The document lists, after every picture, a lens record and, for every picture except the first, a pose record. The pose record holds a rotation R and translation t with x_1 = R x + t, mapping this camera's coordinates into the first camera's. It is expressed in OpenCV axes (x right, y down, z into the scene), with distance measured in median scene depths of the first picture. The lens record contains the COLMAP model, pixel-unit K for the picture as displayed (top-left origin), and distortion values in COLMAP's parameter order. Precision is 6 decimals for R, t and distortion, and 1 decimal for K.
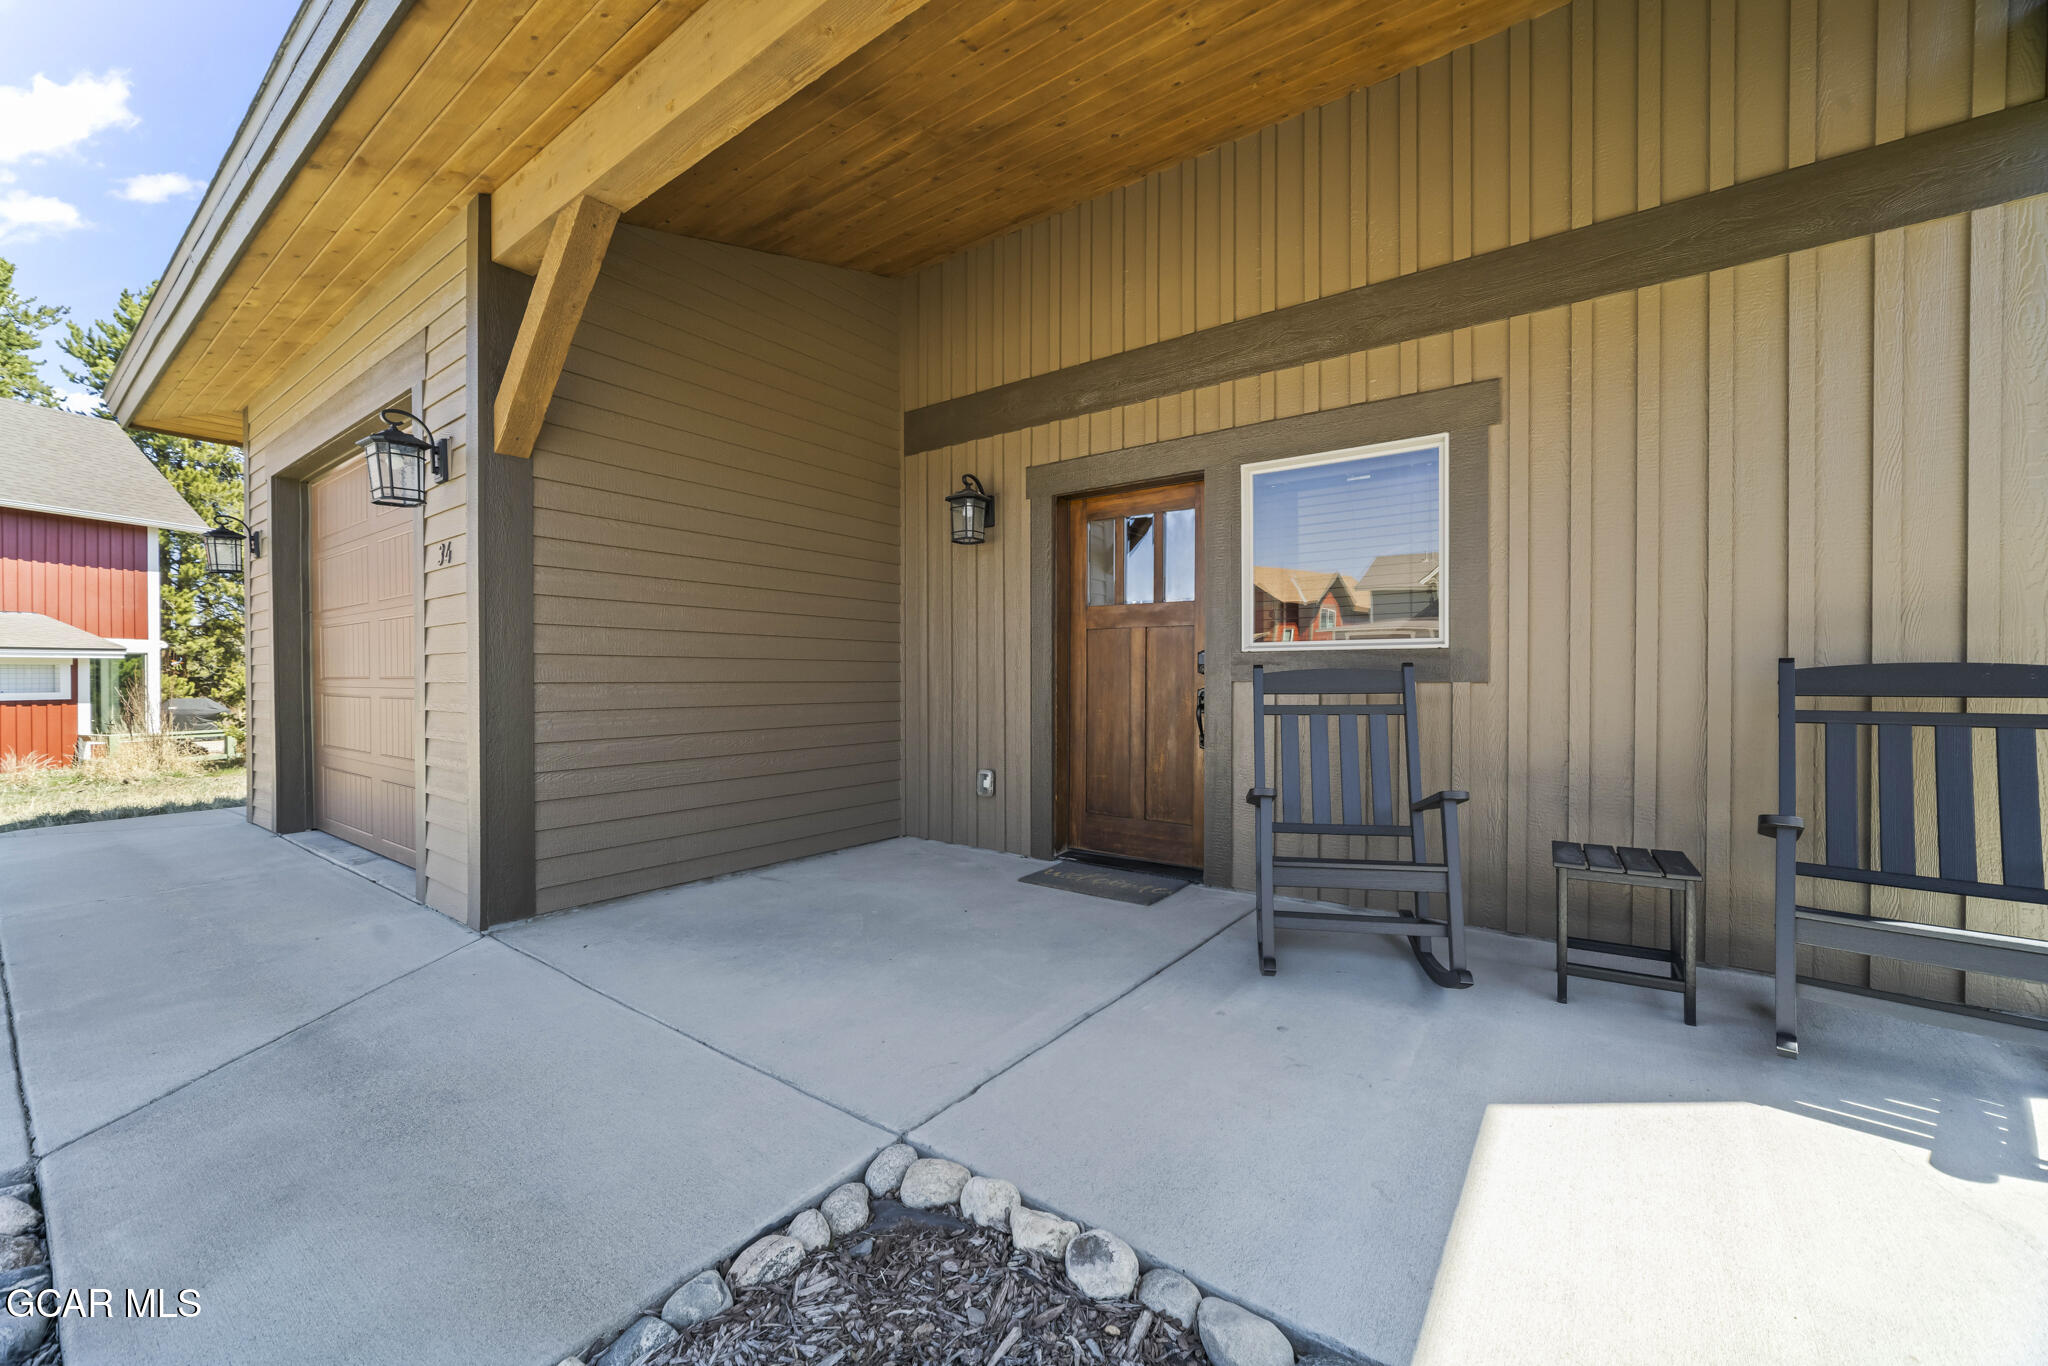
lens RADIAL K [[797.9, 0, 1024.9], [0, 797.9, 682.6], [0, 0, 1]] dist [-0.009573, 0.003558]
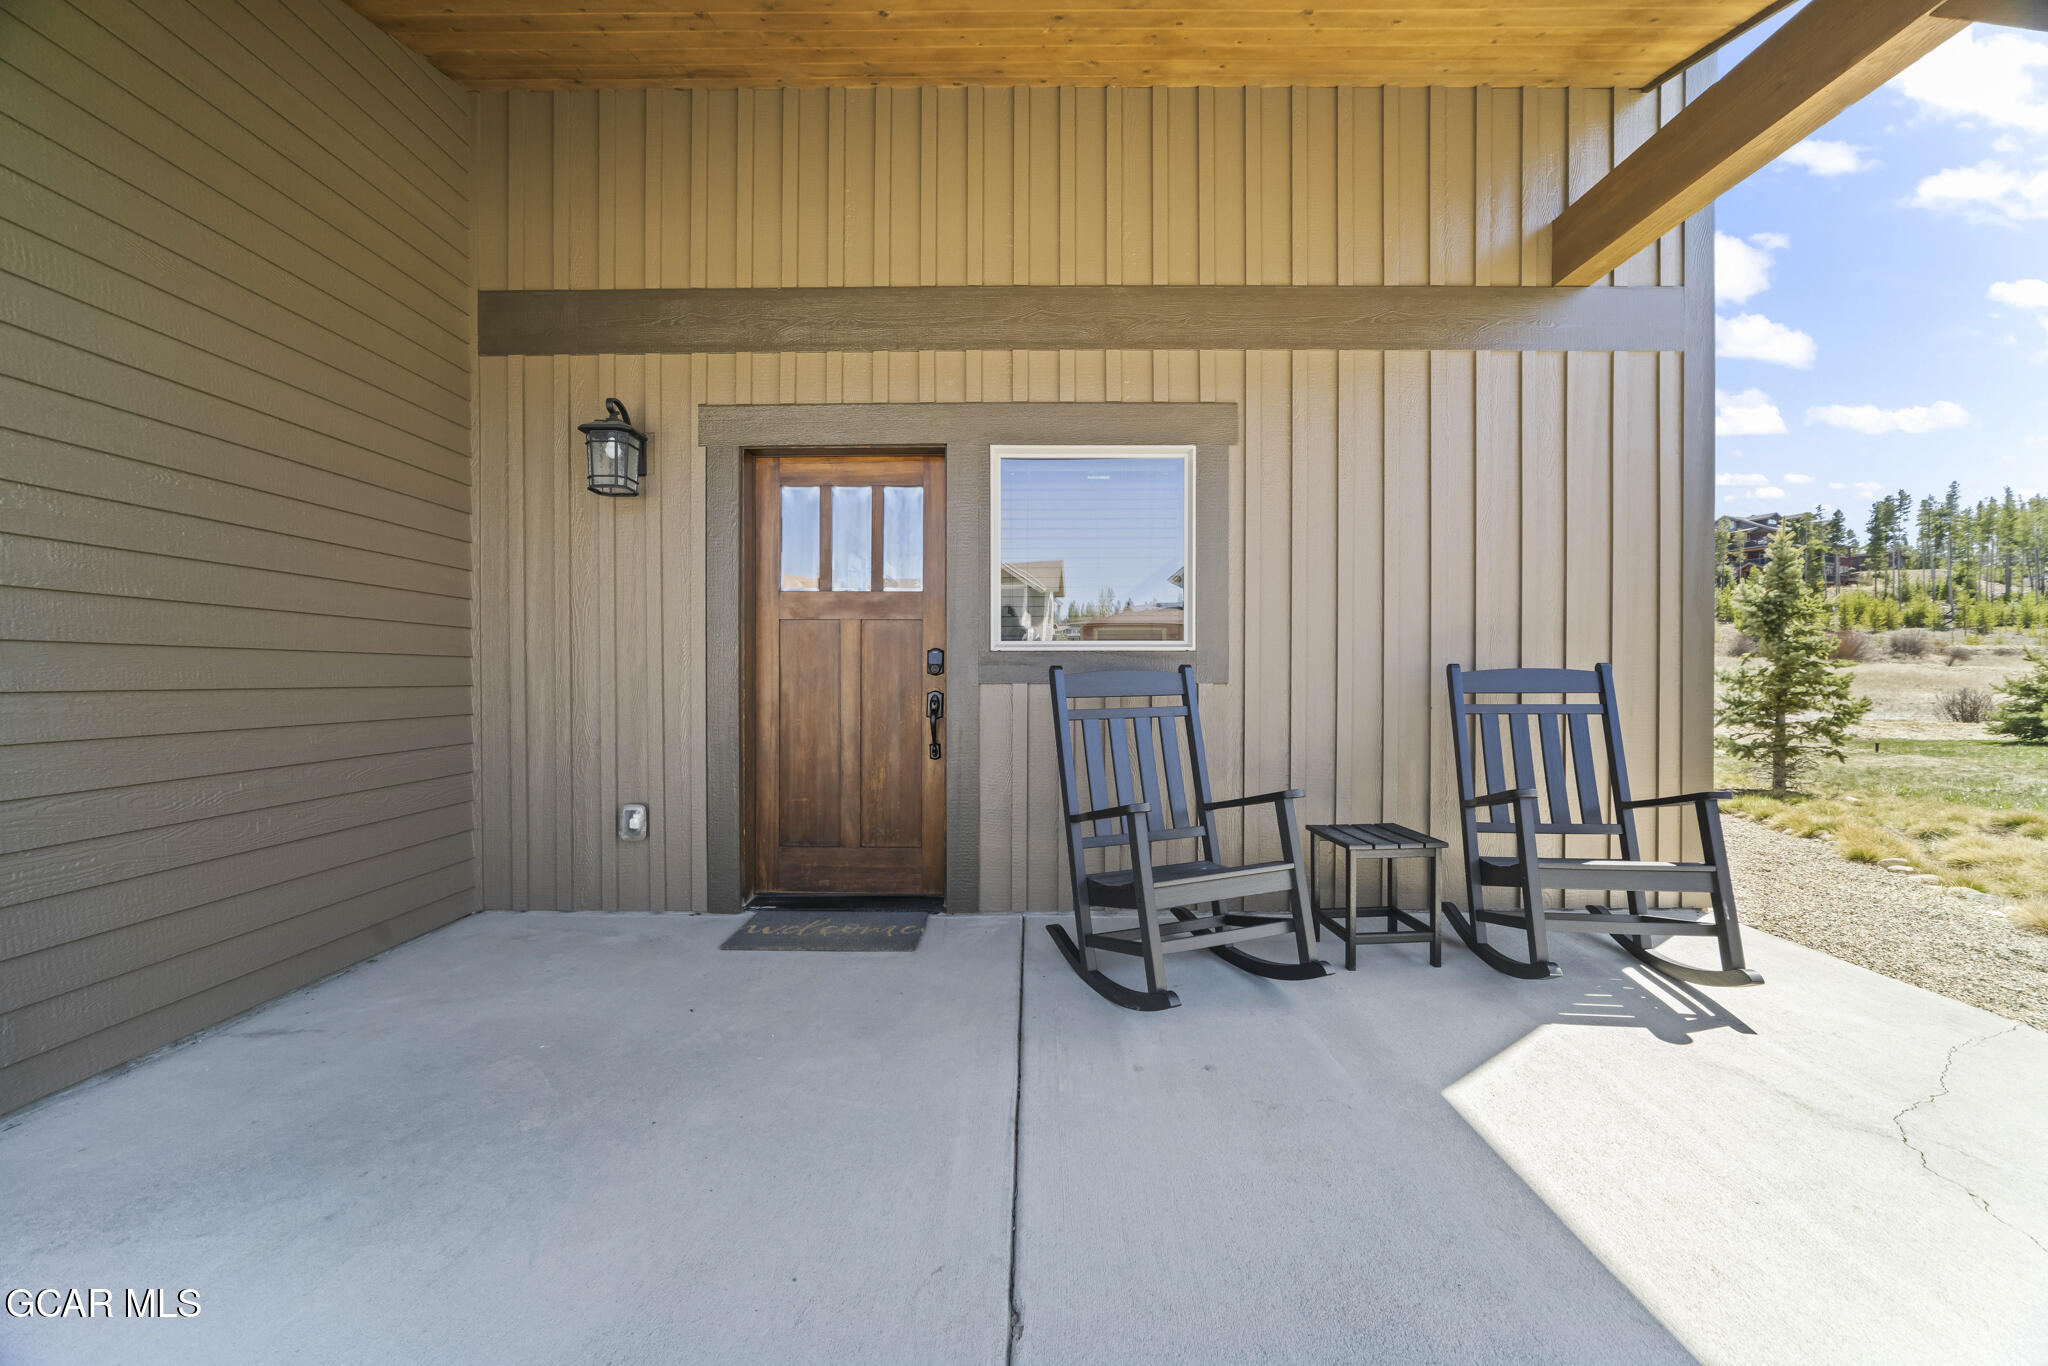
lens RADIAL K [[797.9, 0, 1026.4], [0, 797.9, 681.8], [0, 0, 1]] dist [-0.009573, 0.003558]
pose [[0.810519, -0.005956, 0.585682, -0.208056], [0.005642, 0.999981, 0.002362, -0.004558], [-0.585685, 0.001390, 0.810538, 0.215063]]
